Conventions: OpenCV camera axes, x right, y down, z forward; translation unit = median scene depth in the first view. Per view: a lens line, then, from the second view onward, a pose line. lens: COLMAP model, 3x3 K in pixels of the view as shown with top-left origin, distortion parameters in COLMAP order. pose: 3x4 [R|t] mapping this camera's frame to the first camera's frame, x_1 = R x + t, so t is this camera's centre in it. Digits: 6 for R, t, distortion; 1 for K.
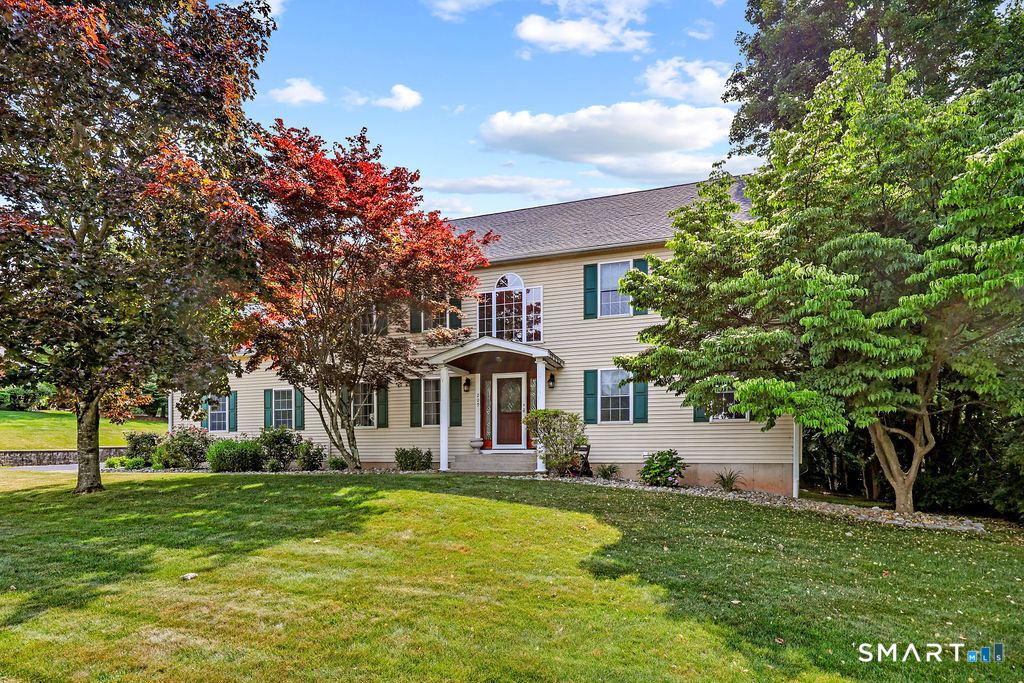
lens RADIAL K [[439.4, 0, 512.0], [0, 439.4, 341.5], [0, 0, 1]] dist [-0.000049, -0.000010]
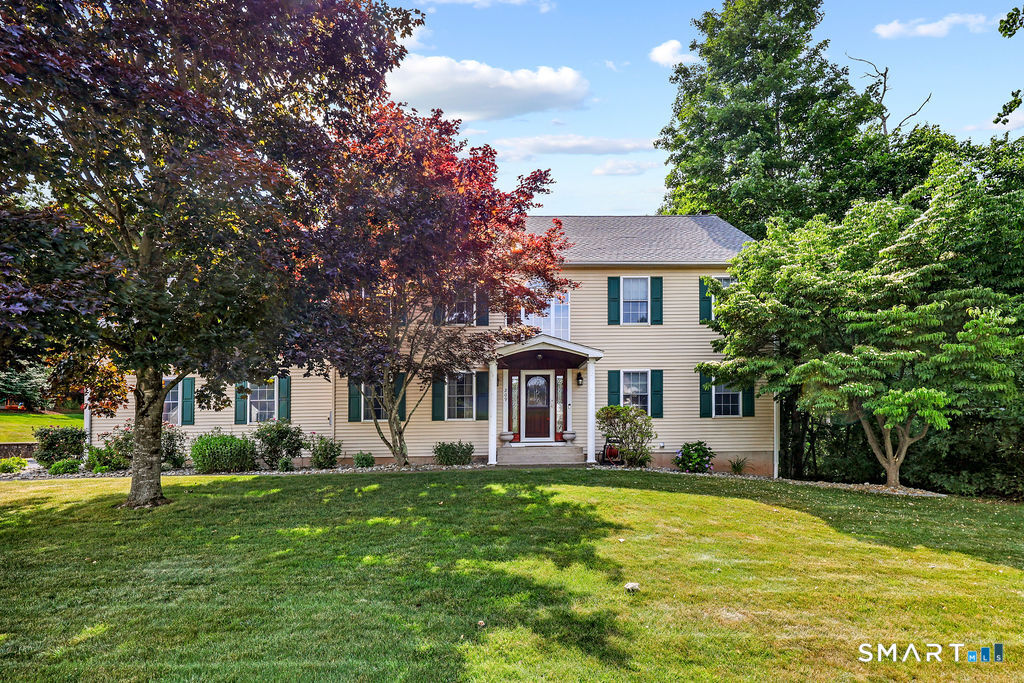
lens RADIAL K [[414.6, 0, 511.9], [0, 414.6, 330.4], [0, 0, 1]] dist [-0.000909, -0.000054]
pose [[0.955646, 0.065574, 0.287125, -0.384689], [-0.061577, 0.997839, -0.022940, 0.002971], [-0.288009, 0.004242, 0.957618, 0.058230]]
